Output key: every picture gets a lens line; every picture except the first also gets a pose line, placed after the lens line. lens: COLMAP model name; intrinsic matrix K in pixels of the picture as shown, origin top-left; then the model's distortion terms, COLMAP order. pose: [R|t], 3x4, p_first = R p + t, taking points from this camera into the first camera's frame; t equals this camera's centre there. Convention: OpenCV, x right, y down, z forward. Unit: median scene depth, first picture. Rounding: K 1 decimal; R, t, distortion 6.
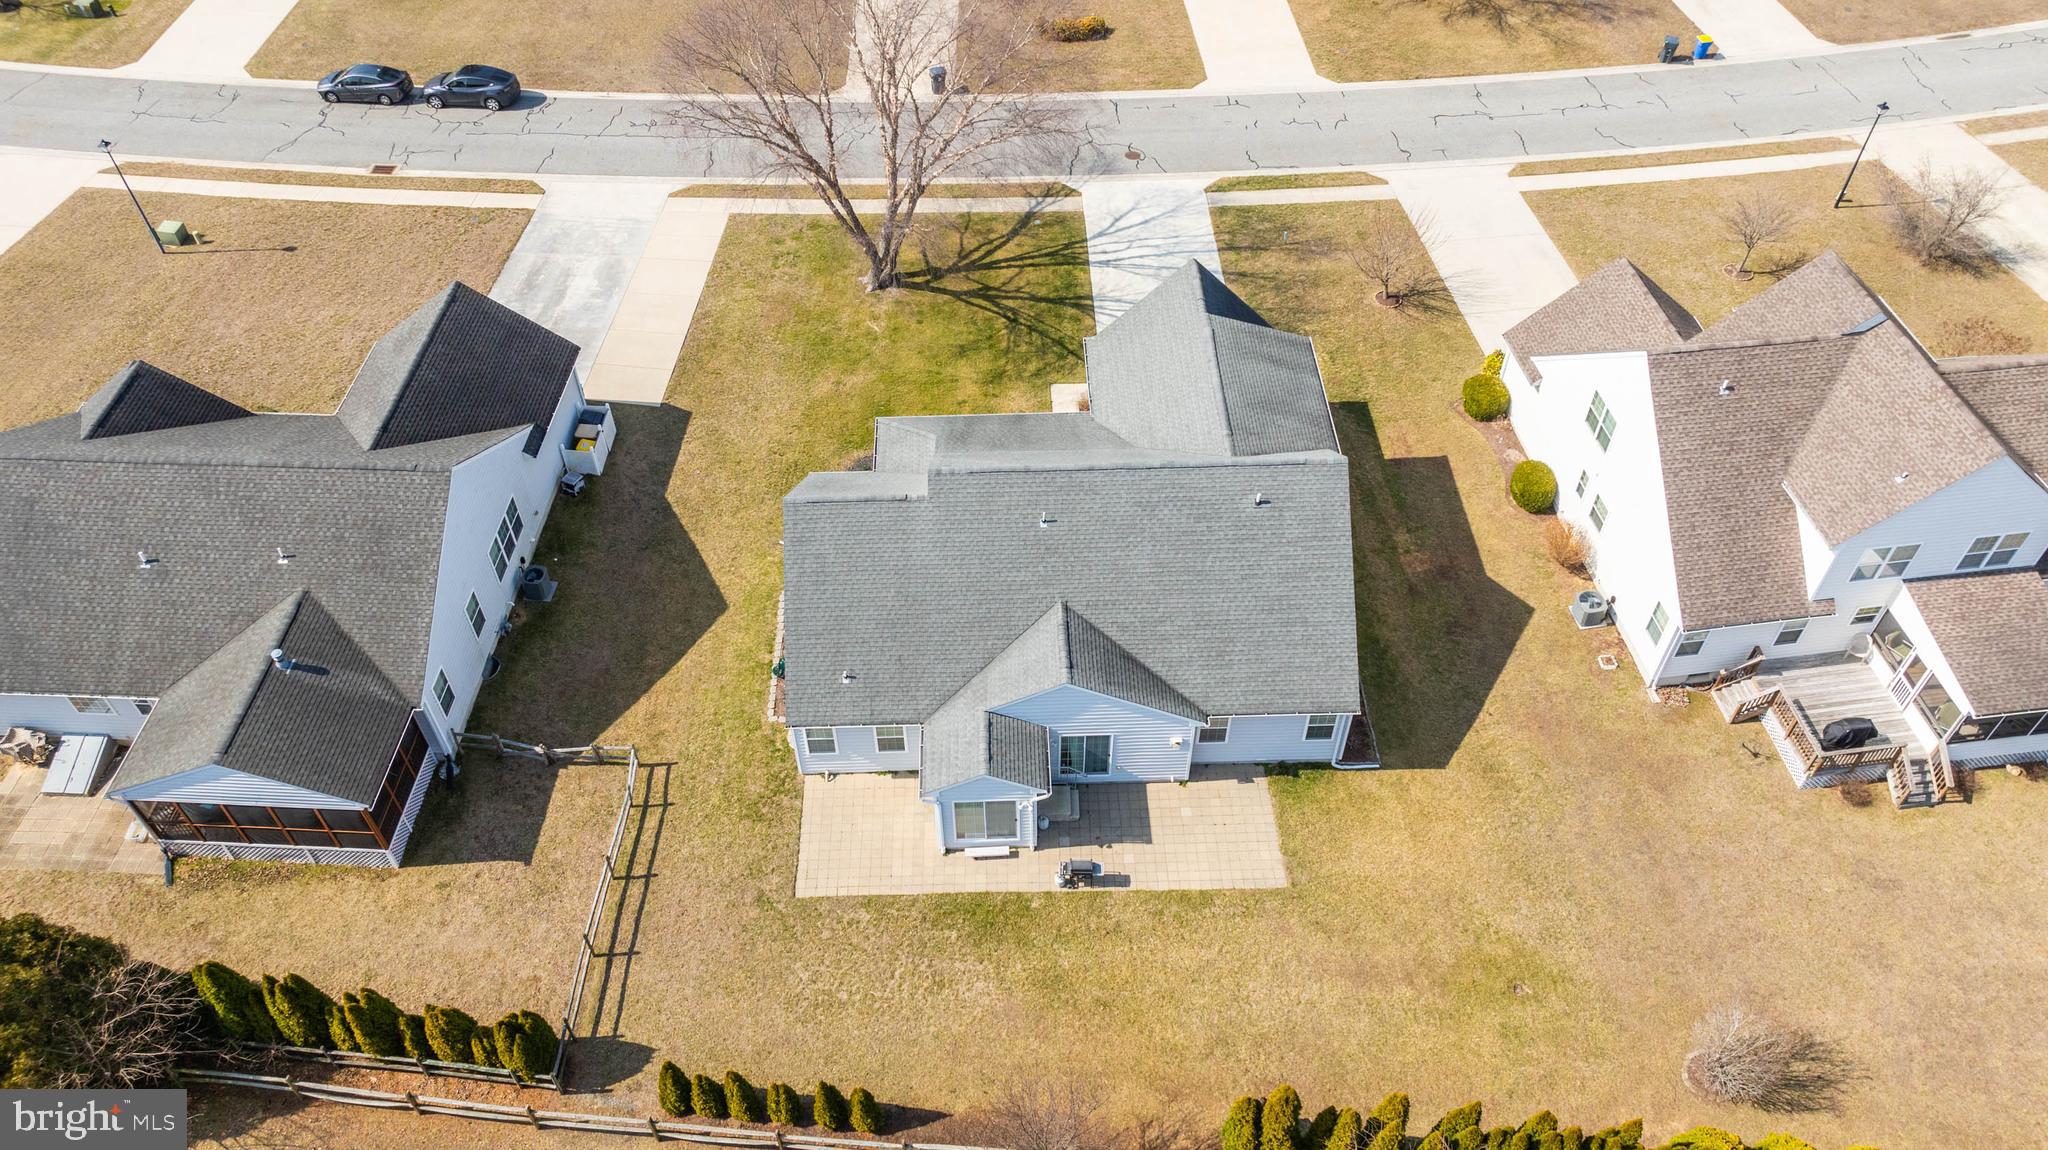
lens RADIAL K [[1499.8, 0, 1019.2], [0, 1499.8, 569.7], [0, 0, 1]] dist [-0.006135, -0.001103]
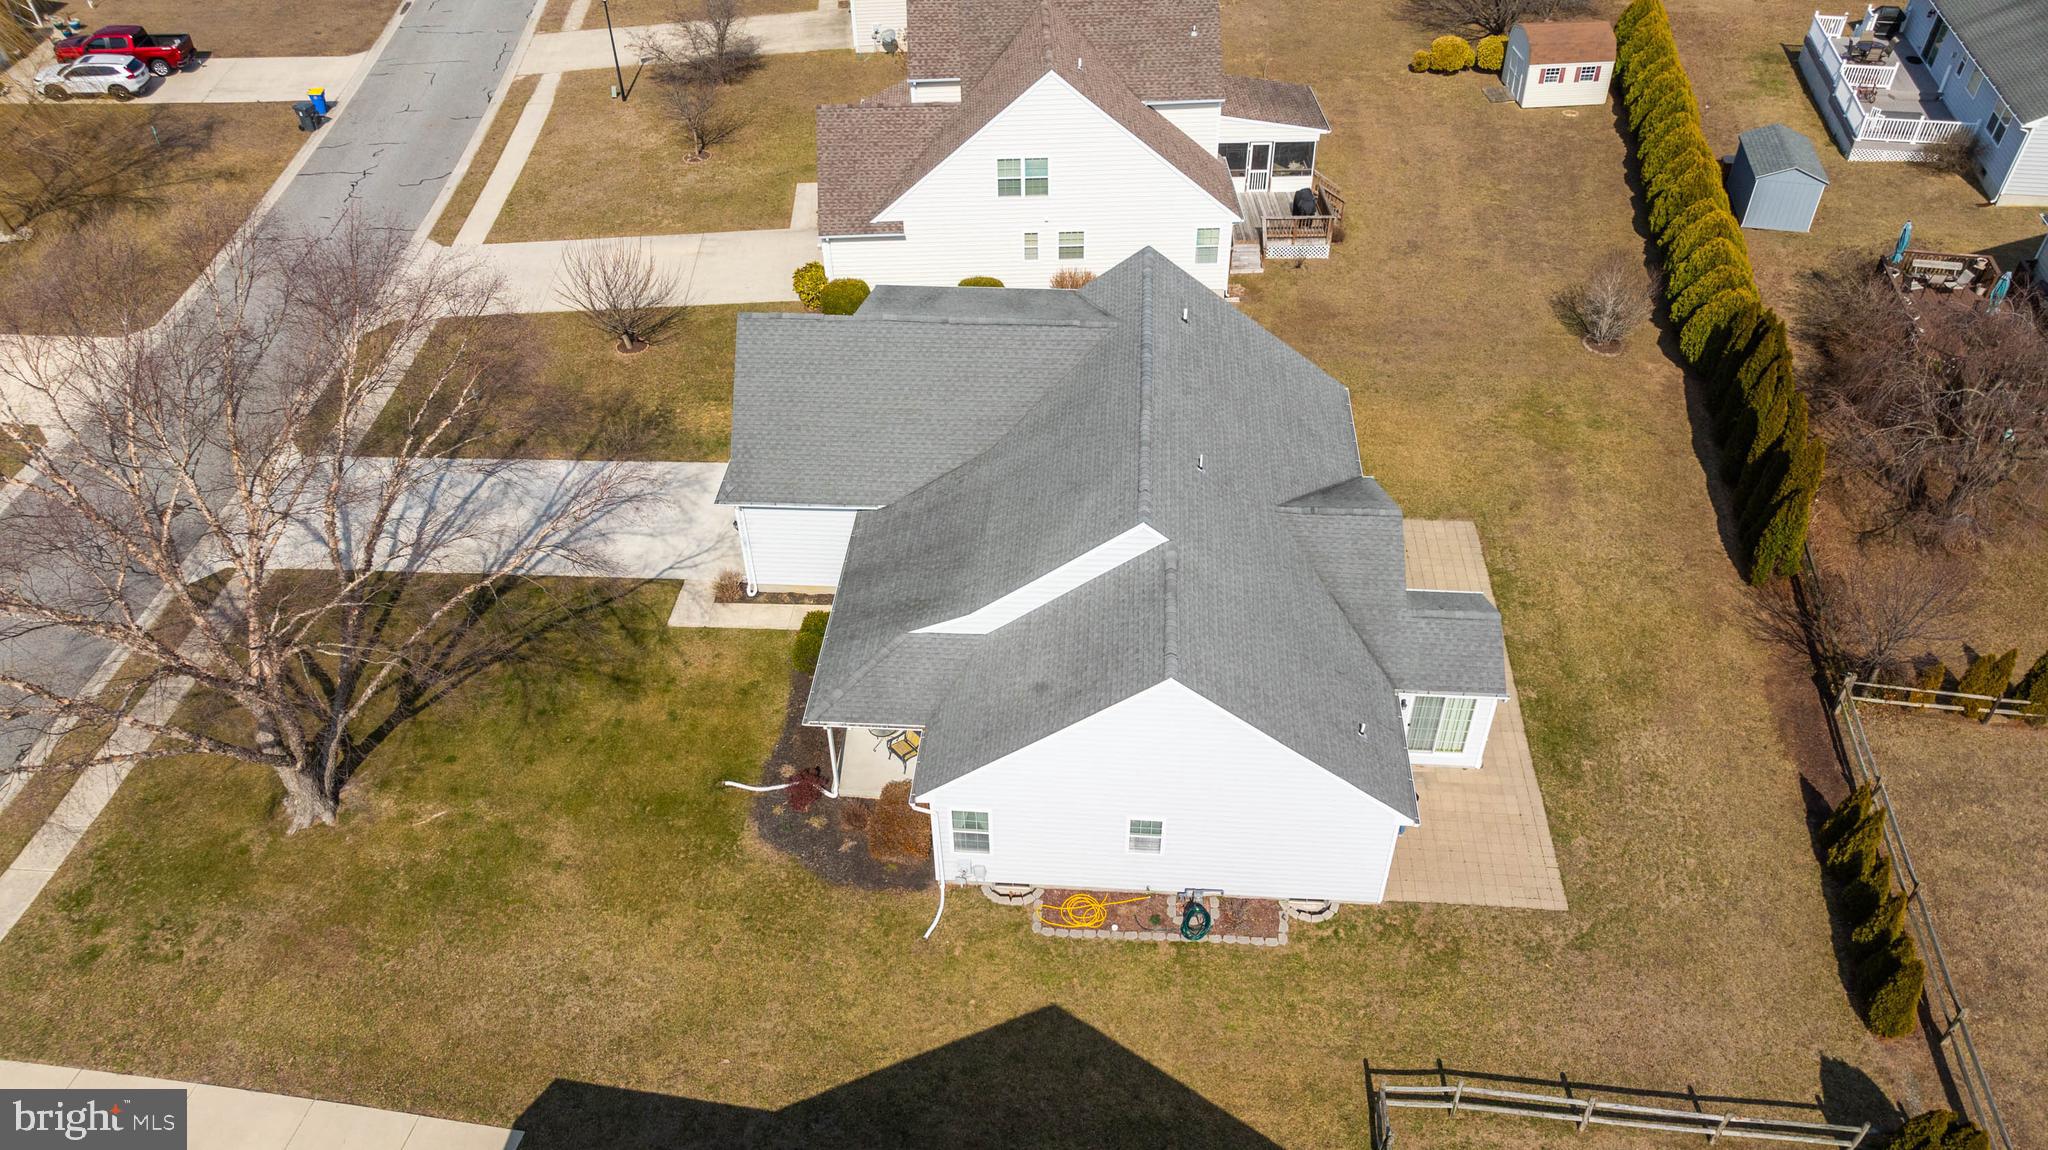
lens RADIAL K [[1491.3, 0, 1019.3], [0, 1491.3, 565.2], [0, 0, 1]] dist [-0.045109, 0.047858]
pose [[0.104032, -0.638499, 0.762559, -0.625392], [0.731836, 0.568341, 0.376038, -0.368578], [-0.673494, 0.518948, 0.526402, 0.660206]]
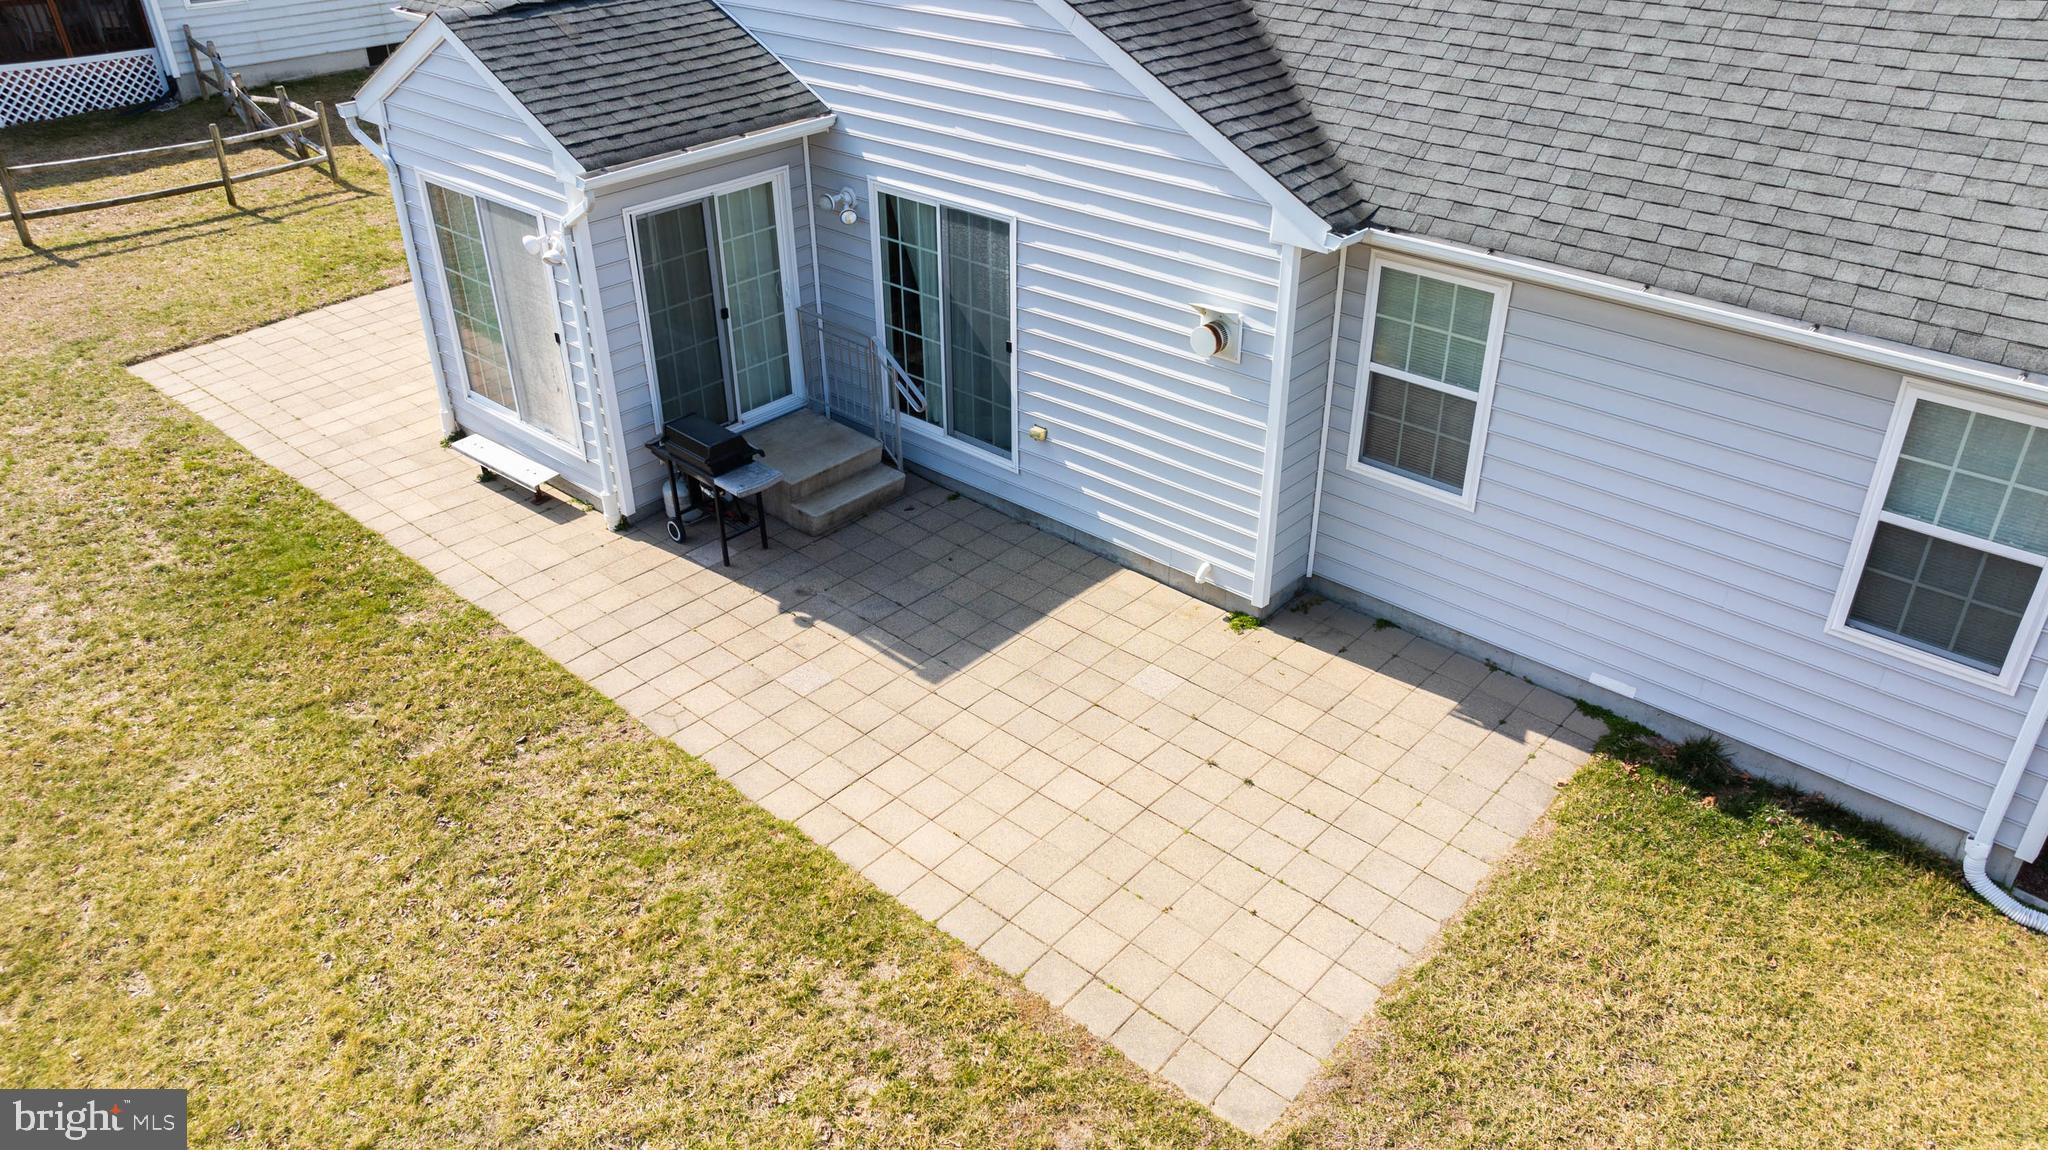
lens RADIAL K [[1472.5, 0, 1020.5], [0, 1472.5, 581.6], [0, 0, 1]] dist [-0.016782, 0.000352]
pose [[0.721434, 0.354059, -0.595126, 0.224850], [-0.498256, 0.862238, -0.091032, 0.178718], [0.480909, 0.362199, 0.798460, 0.802421]]
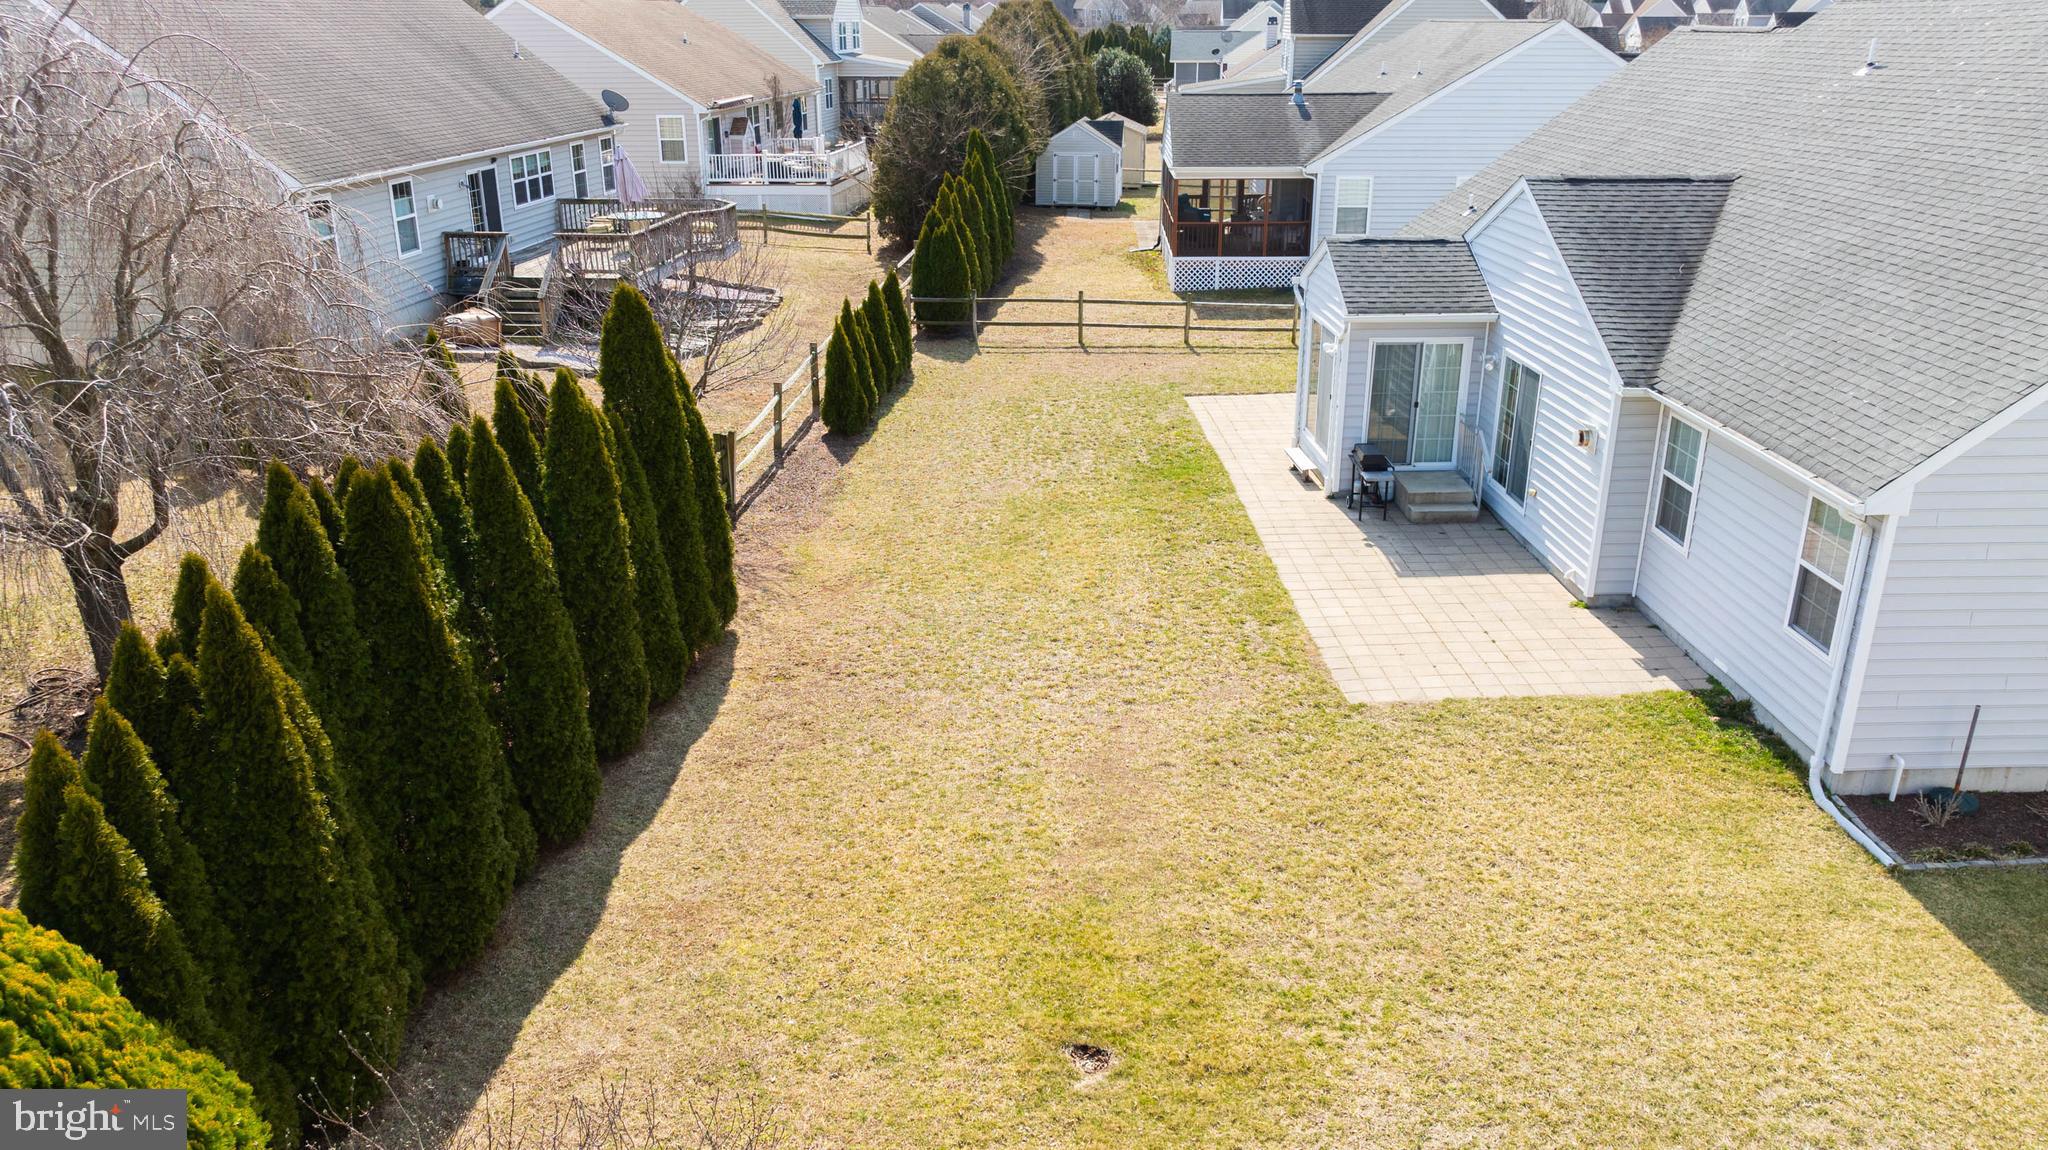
lens RADIAL K [[1472.5, 0, 1020.5], [0, 1472.5, 581.6], [0, 0, 1]] dist [-0.016782, 0.000352]
pose [[0.004973, 0.361427, -0.932387, 0.502476], [-0.721959, 0.646449, 0.246737, 0.152022], [0.691918, 0.671919, 0.264150, 0.785371]]
